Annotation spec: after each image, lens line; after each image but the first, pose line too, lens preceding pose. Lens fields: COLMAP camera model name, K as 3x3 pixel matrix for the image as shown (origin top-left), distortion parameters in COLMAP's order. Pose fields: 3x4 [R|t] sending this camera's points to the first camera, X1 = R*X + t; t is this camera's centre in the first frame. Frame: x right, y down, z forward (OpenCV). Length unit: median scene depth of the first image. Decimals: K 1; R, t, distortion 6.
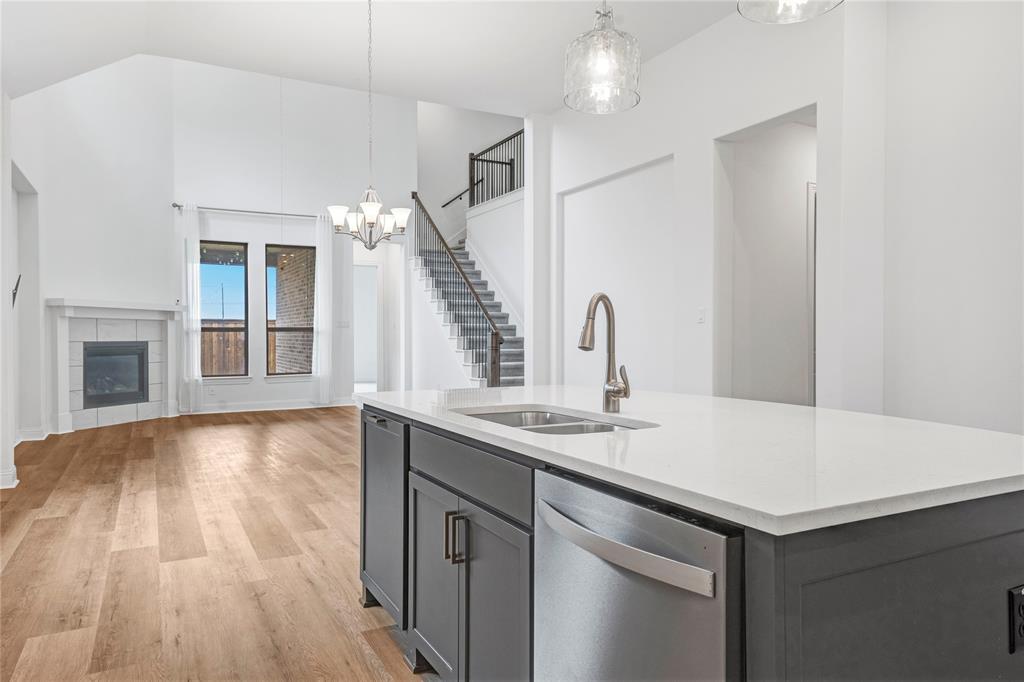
lens RADIAL K [[683.4, 0, 513.0], [0, 683.4, 340.7], [0, 0, 1]] dist [0.037102, 0.002915]
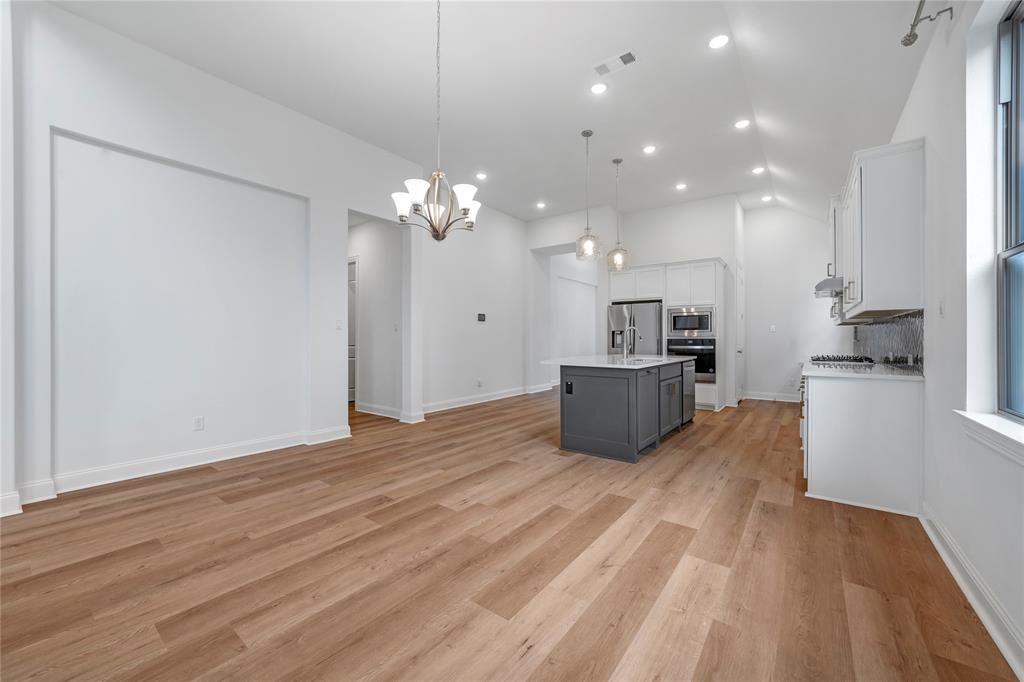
lens RADIAL K [[394.6, 0, 519.2], [0, 394.6, 339.1], [0, 0, 1]] dist [0.000411, 0.000033]
pose [[-0.434224, -0.001998, 0.900803, -0.752449], [0.006016, 0.999969, 0.005118, -0.008168], [-0.900785, 0.007642, -0.434198, 1.196959]]
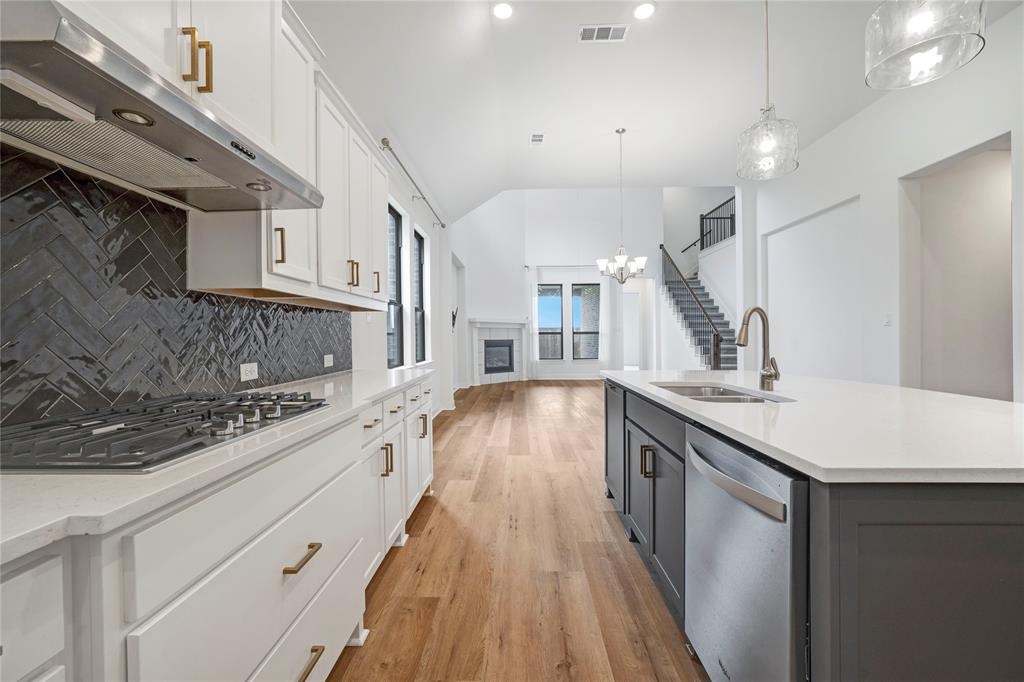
lens RADIAL K [[418.6, 0, 512.0], [0, 418.6, 341.0], [0, 0, 1]] dist [-0.000522, 0.000074]
pose [[0.874277, 0.003290, -0.485417, 0.048243], [-0.001563, 0.999991, 0.003964, 0.000082], [0.485425, -0.002707, 0.874274, -0.004937]]
